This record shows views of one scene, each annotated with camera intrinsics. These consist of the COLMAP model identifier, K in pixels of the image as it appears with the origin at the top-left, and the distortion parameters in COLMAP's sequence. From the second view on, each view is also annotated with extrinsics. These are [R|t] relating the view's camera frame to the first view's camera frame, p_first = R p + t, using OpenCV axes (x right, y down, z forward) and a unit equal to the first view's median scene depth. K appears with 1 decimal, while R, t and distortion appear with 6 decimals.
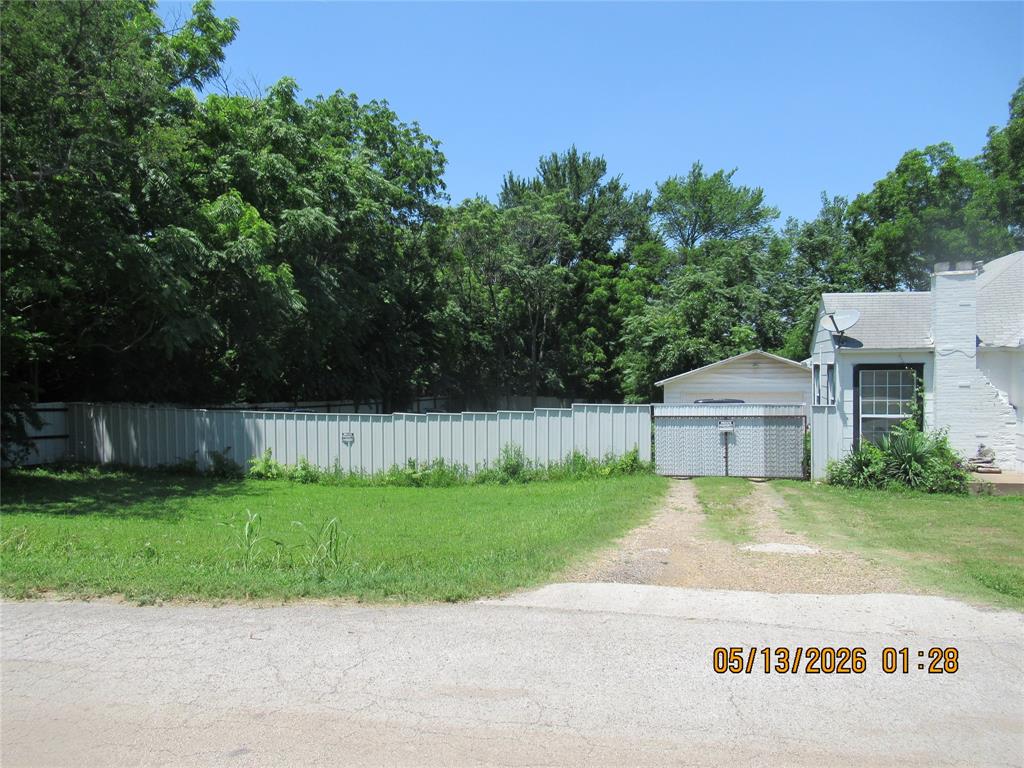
lens RADIAL K [[760.8, 0, 512.0], [0, 760.8, 384.0], [0, 0, 1]] dist [0.000646, 0.004212]
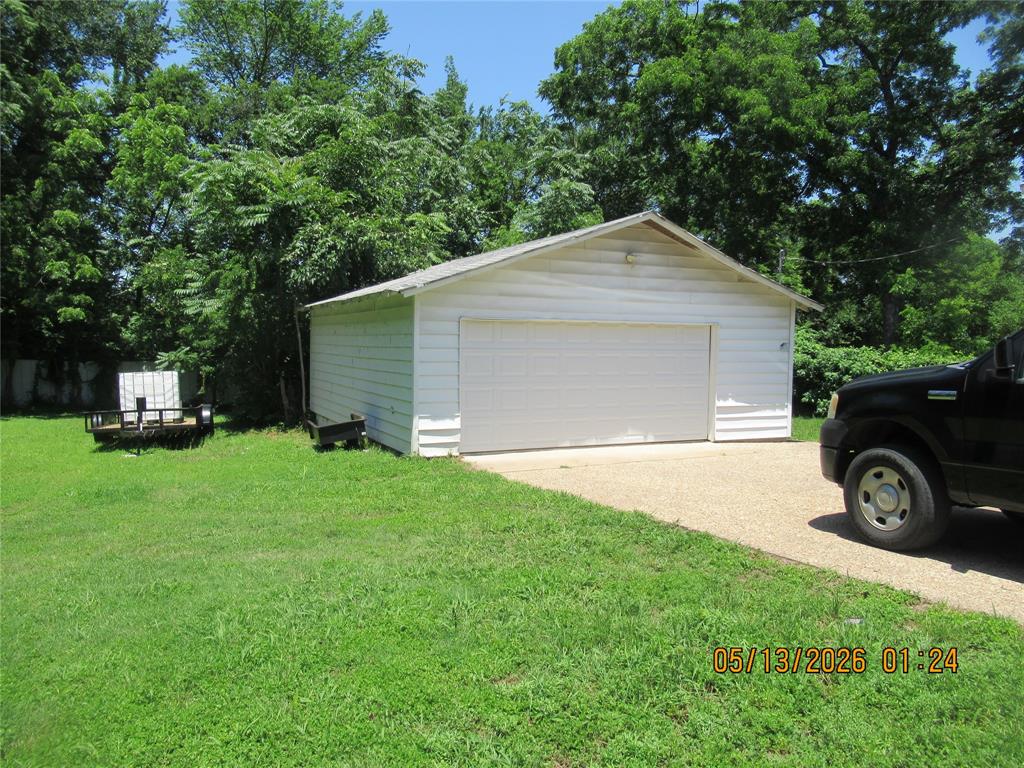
lens RADIAL K [[765.6, 0, 497.2], [0, 765.6, 383.4], [0, 0, 1]] dist [0.004417, -0.003379]
pose [[0.770158, -0.009436, 0.637783, 0.009167], [-0.009277, 0.999619, 0.025993, 0.032714], [-0.637786, -0.025935, 0.769777, 0.733217]]
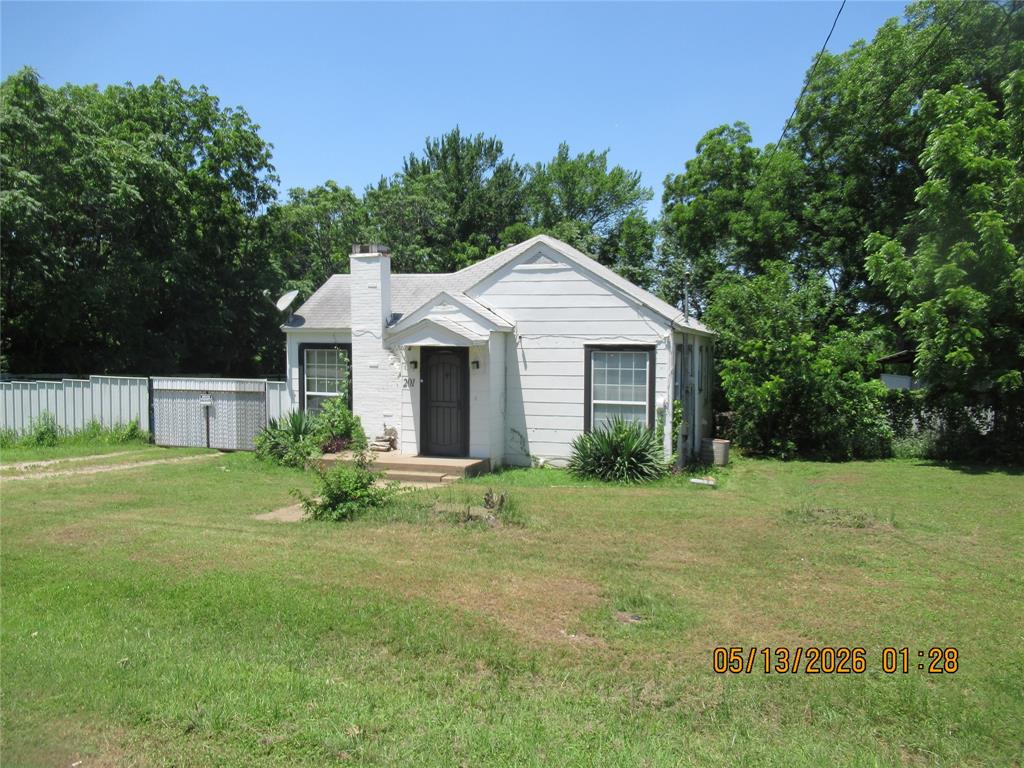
lens RADIAL K [[765.6, 0, 497.2], [0, 765.6, 383.4], [0, 0, 1]] dist [0.004417, -0.003379]
pose [[0.993381, 0.027006, -0.111650, 0.444888], [-0.024607, 0.999437, 0.022810, -0.000911], [0.112203, -0.019911, 0.993486, -0.002695]]
